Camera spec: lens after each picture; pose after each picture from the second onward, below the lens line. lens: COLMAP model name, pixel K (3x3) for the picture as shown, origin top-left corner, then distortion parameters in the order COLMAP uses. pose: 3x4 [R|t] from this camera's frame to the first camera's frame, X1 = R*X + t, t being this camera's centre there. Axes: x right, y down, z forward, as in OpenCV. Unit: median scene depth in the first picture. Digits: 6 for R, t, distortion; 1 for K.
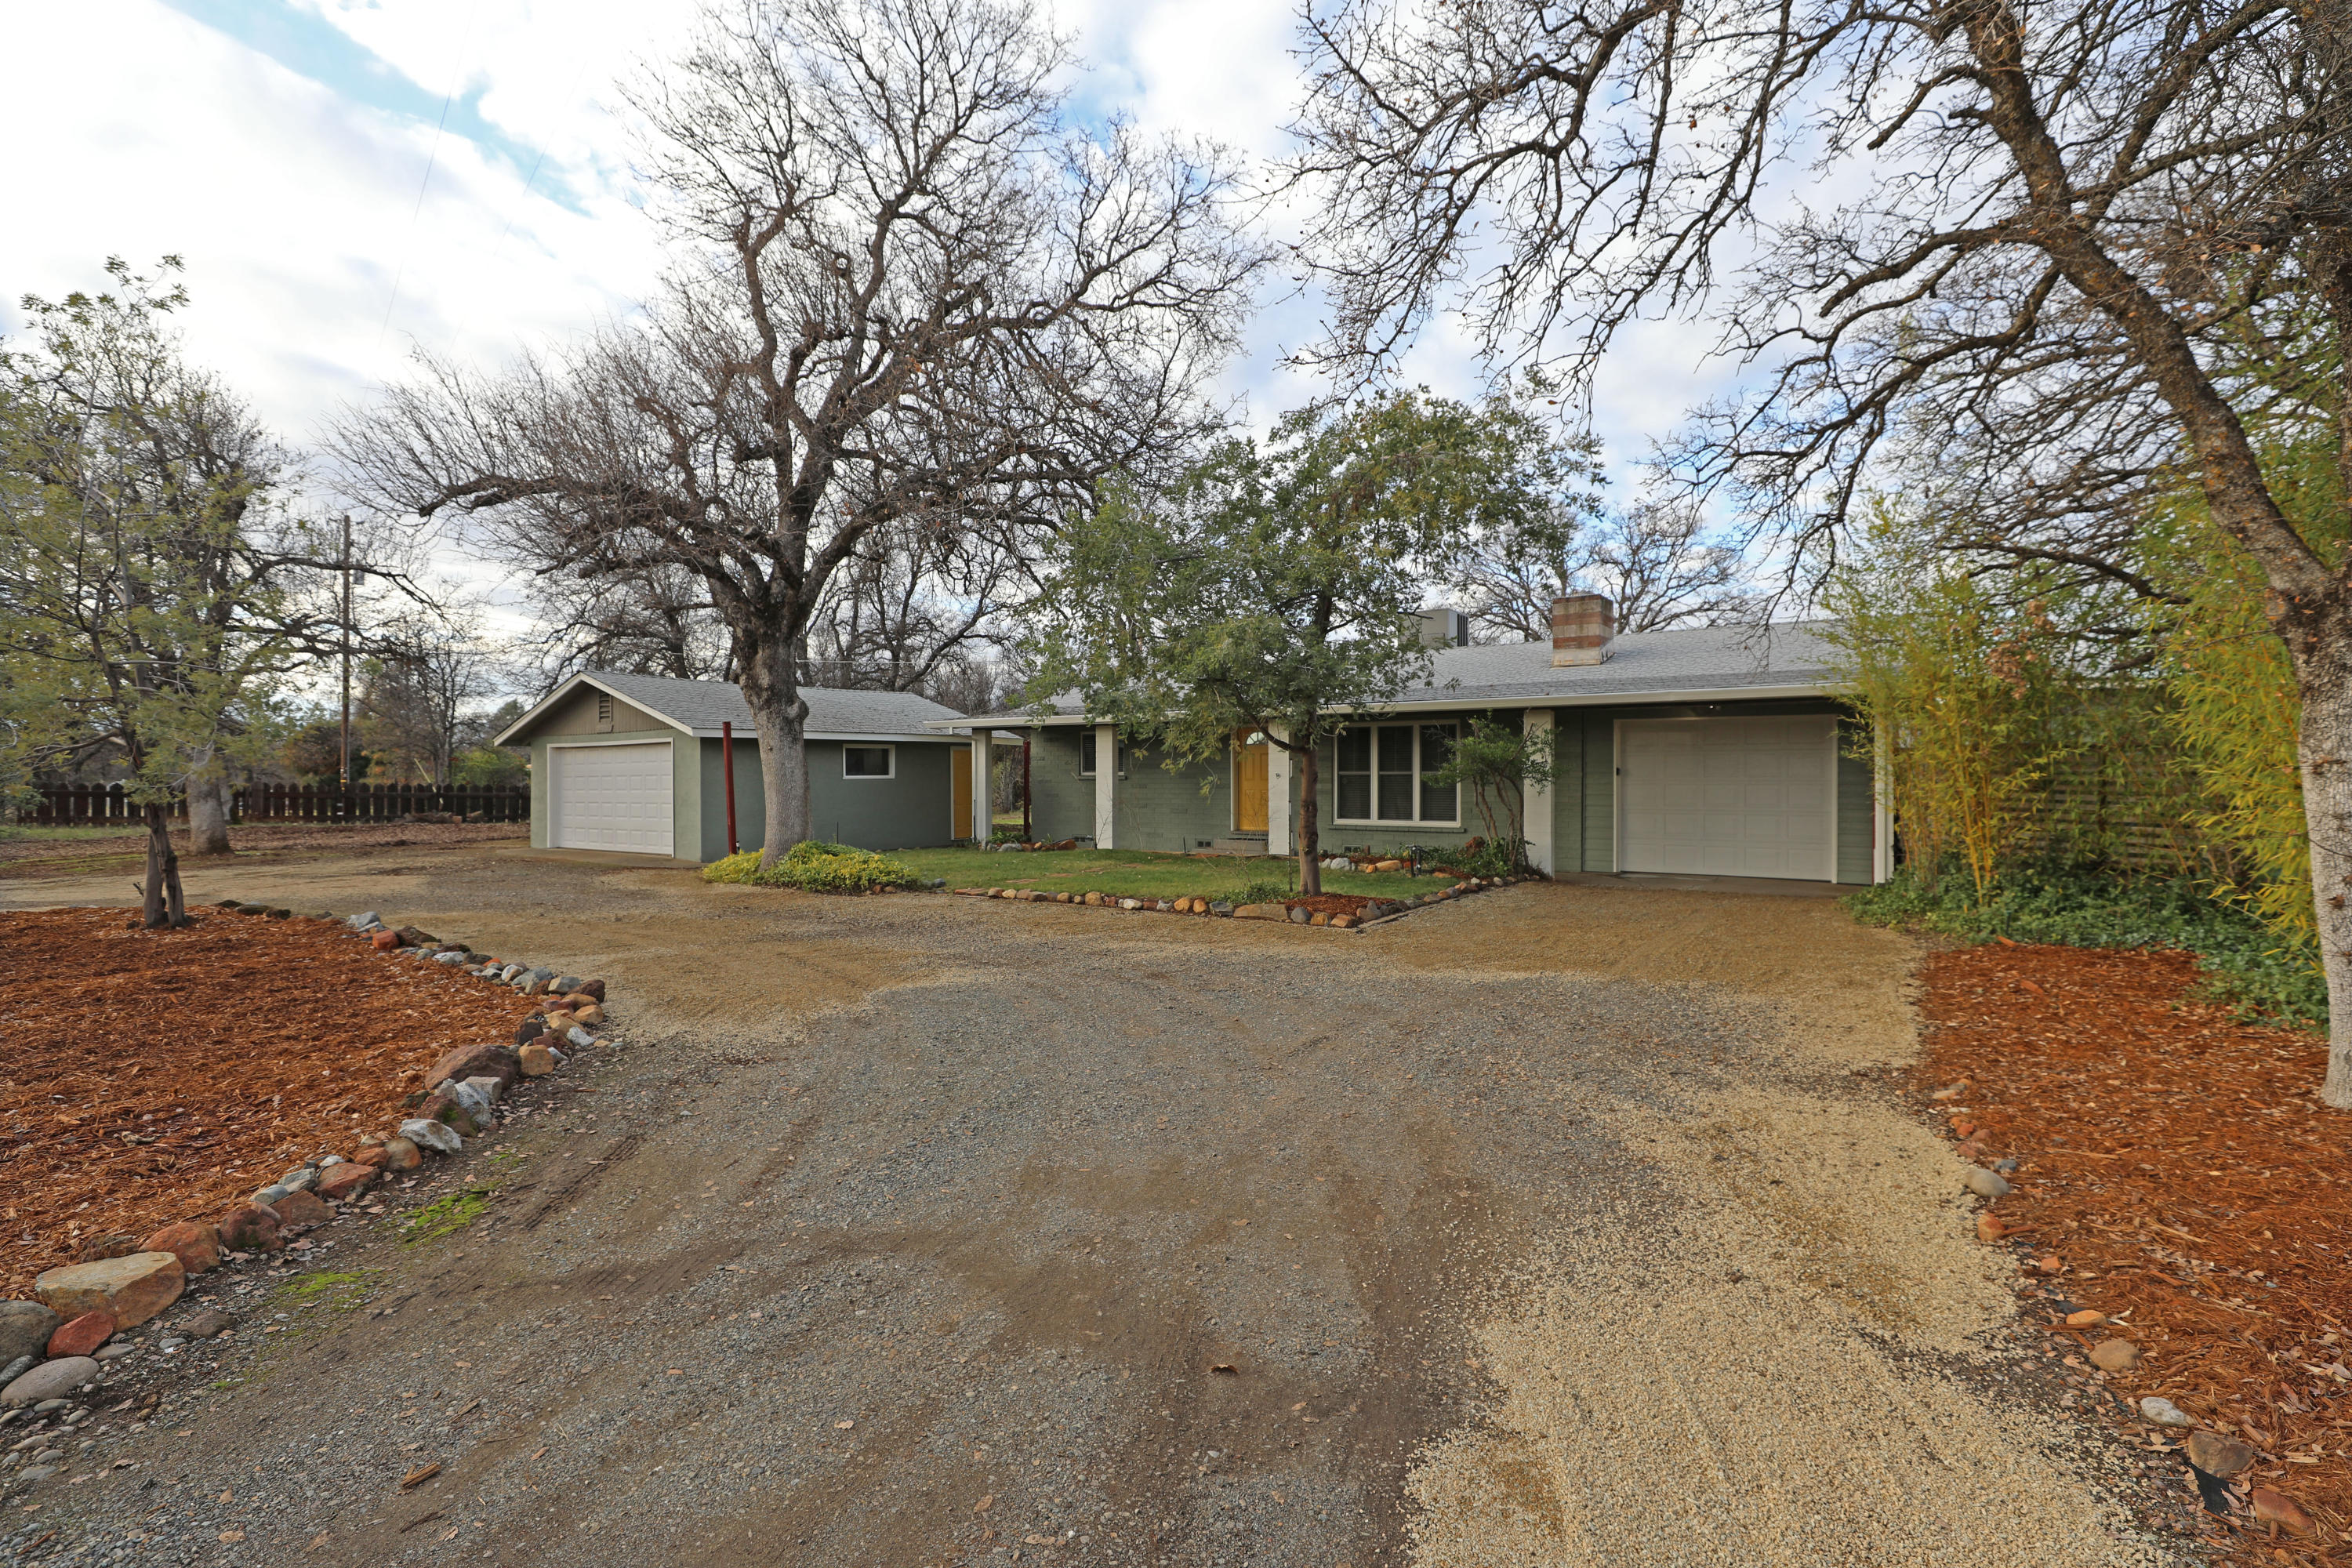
lens RADIAL K [[1069.3, 0, 1176.0], [0, 1069.3, 784.0], [0, 0, 1]] dist [-0.037728, 0.011010]
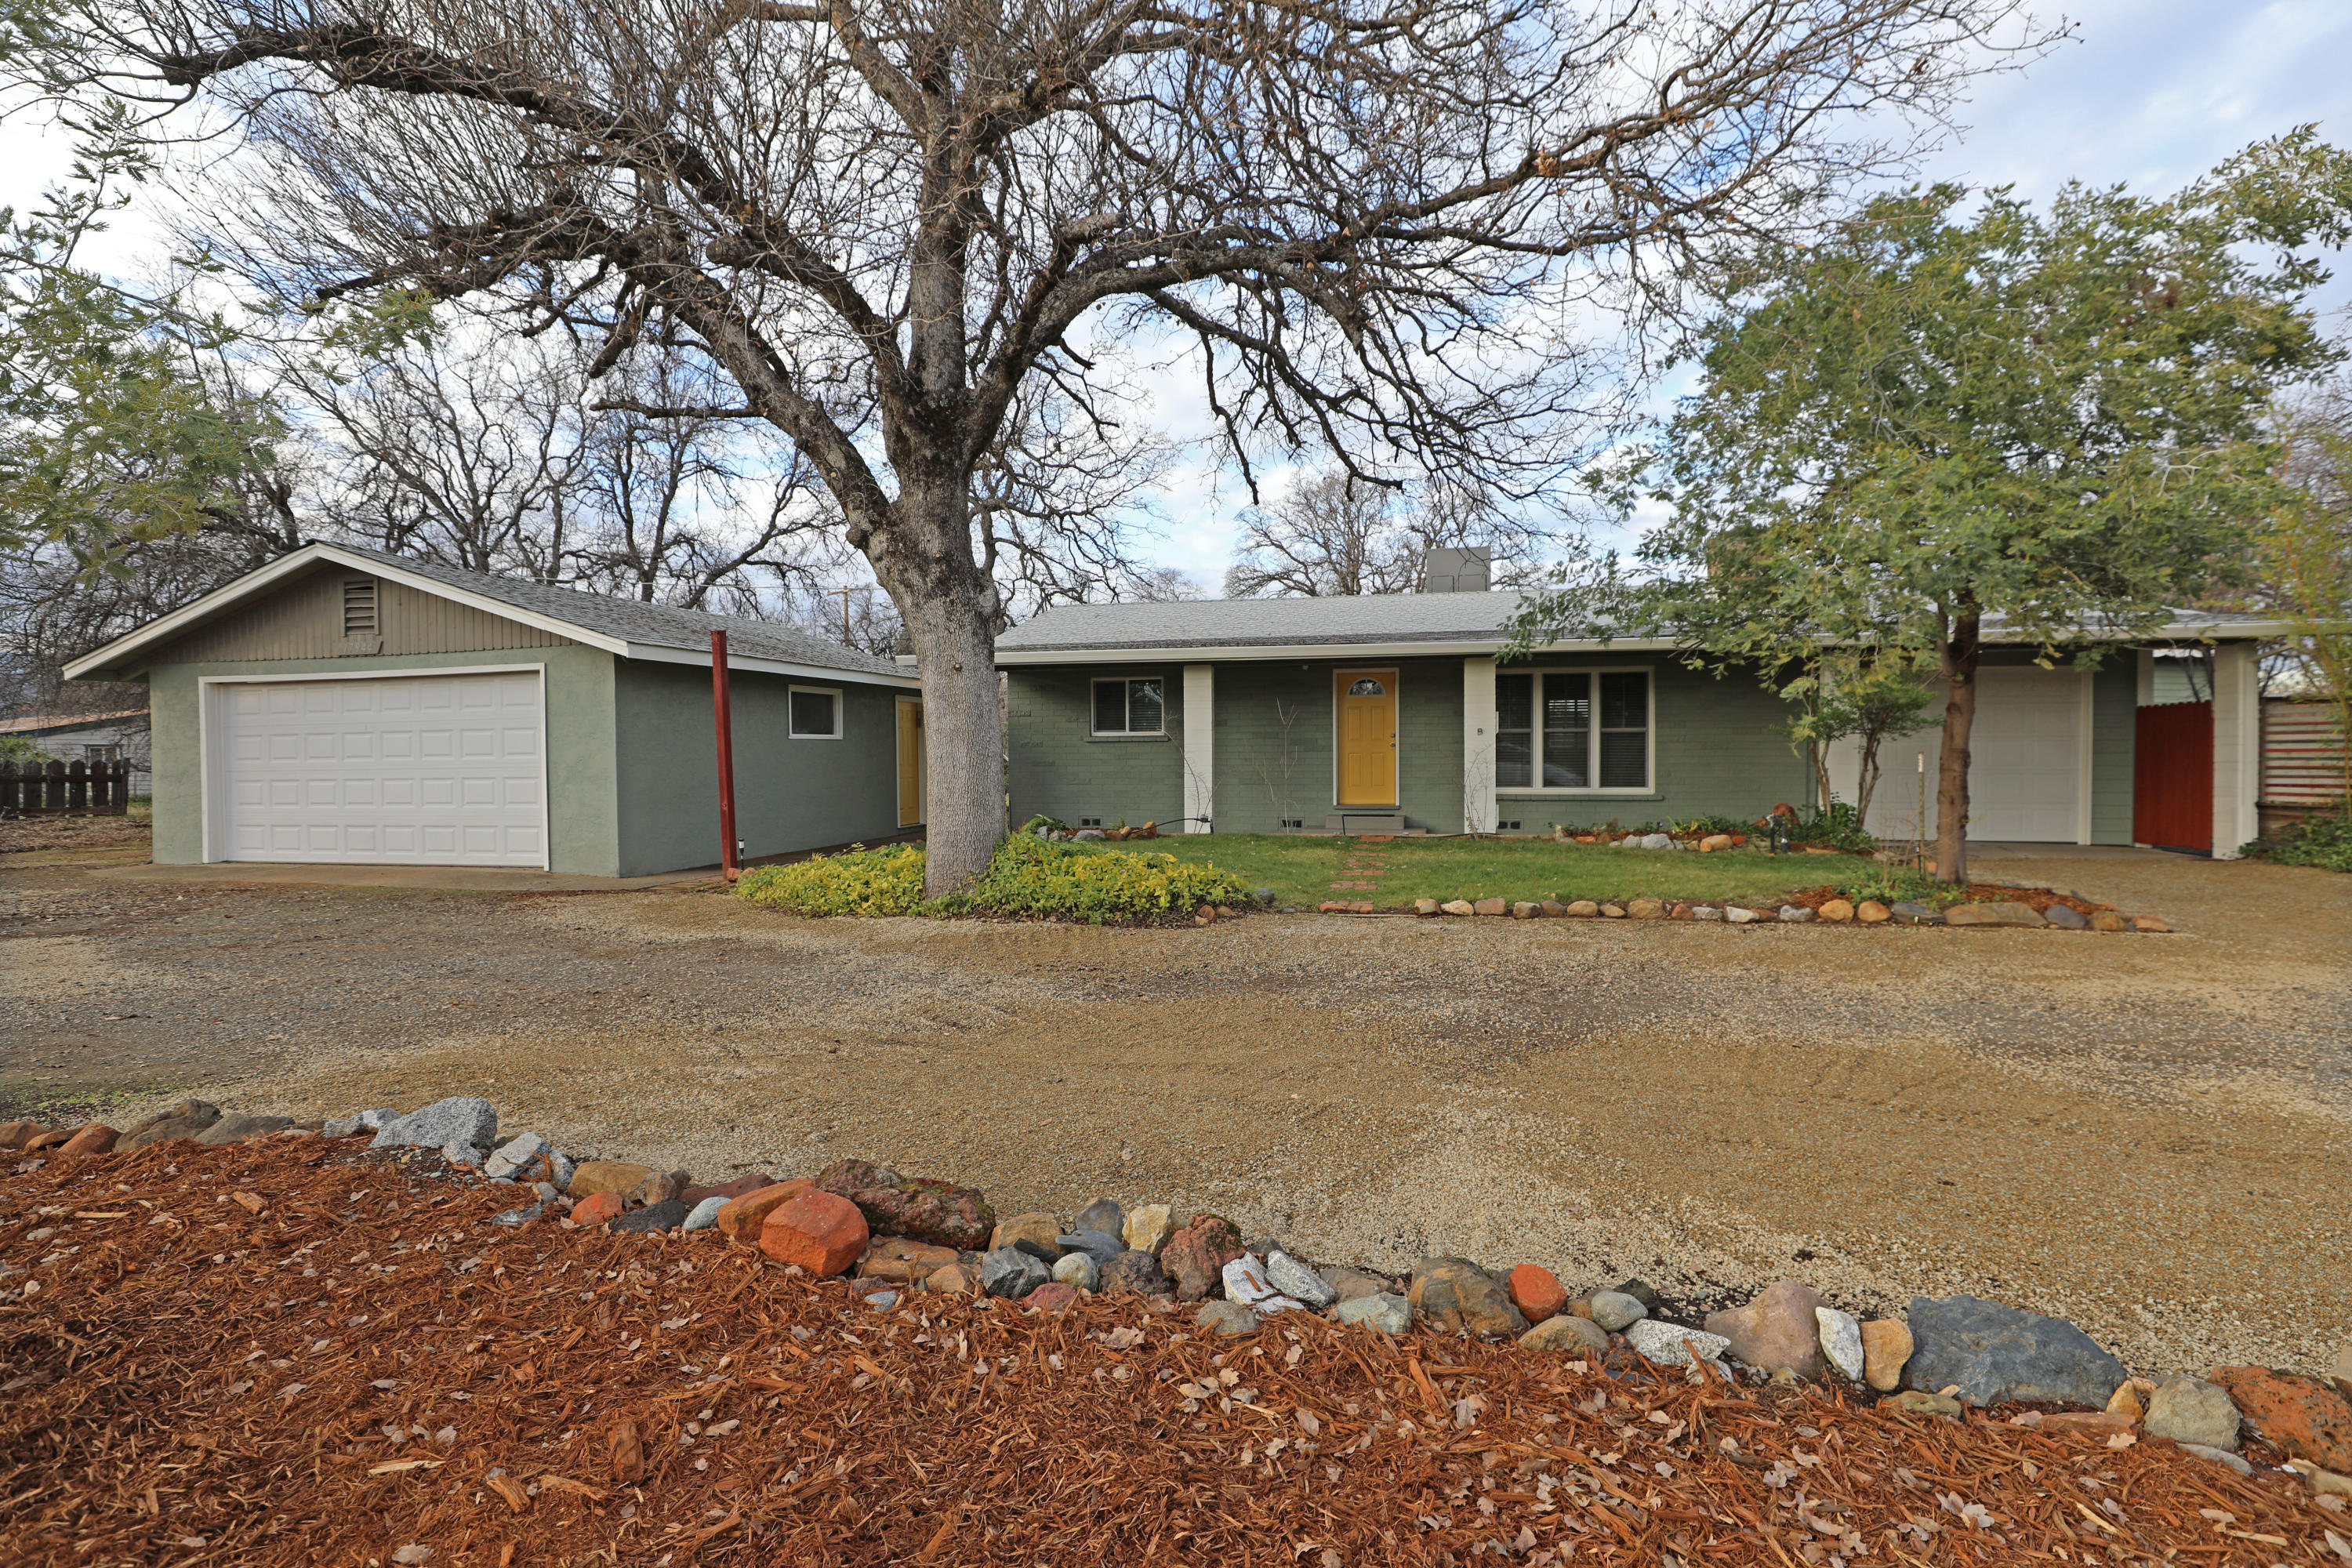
lens RADIAL K [[1069.3, 0, 1176.0], [0, 1069.3, 784.0], [0, 0, 1]] dist [-0.037728, 0.011010]
pose [[0.926685, -0.011487, 0.375662, -0.426707], [0.005199, 0.999829, 0.017748, 0.015705], [-0.375802, -0.014494, 0.926587, 0.391742]]
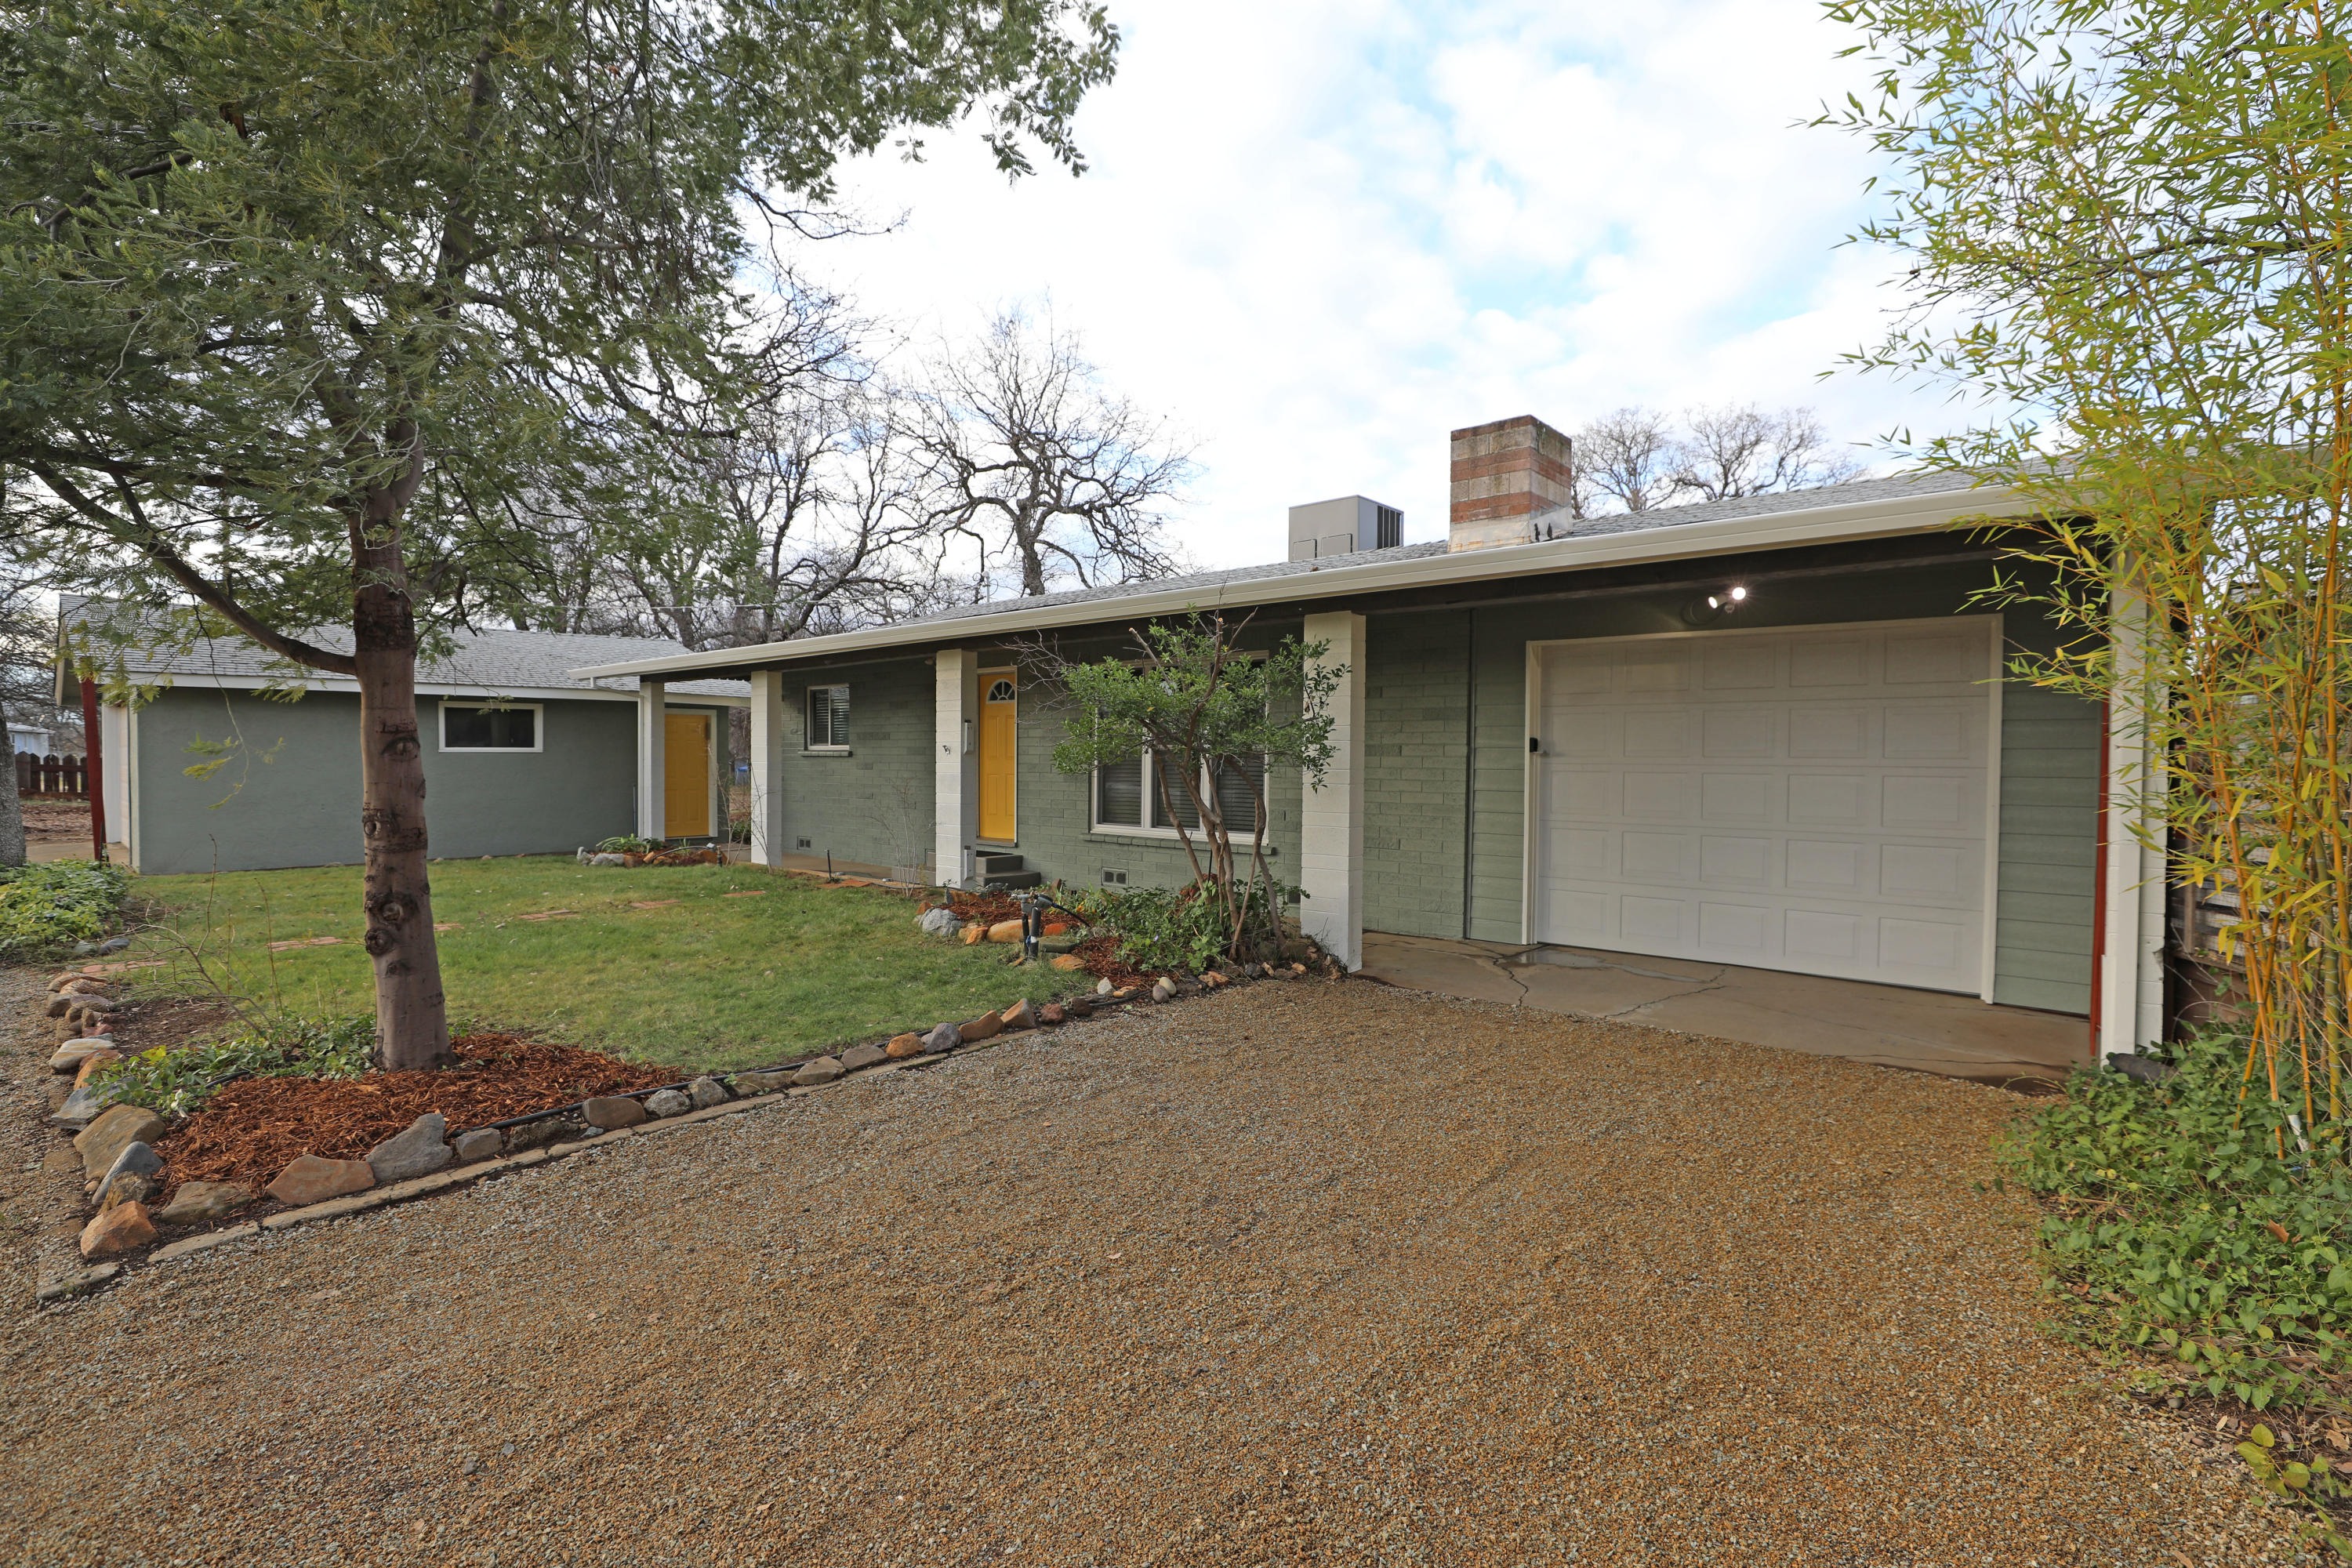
lens RADIAL K [[1069.3, 0, 1176.0], [0, 1069.3, 784.0], [0, 0, 1]] dist [-0.037728, 0.011010]
pose [[0.993889, 0.012450, -0.109679, 0.299011], [-0.010855, 0.999827, 0.015134, 0.000729], [0.109848, -0.013851, 0.993852, 0.473110]]
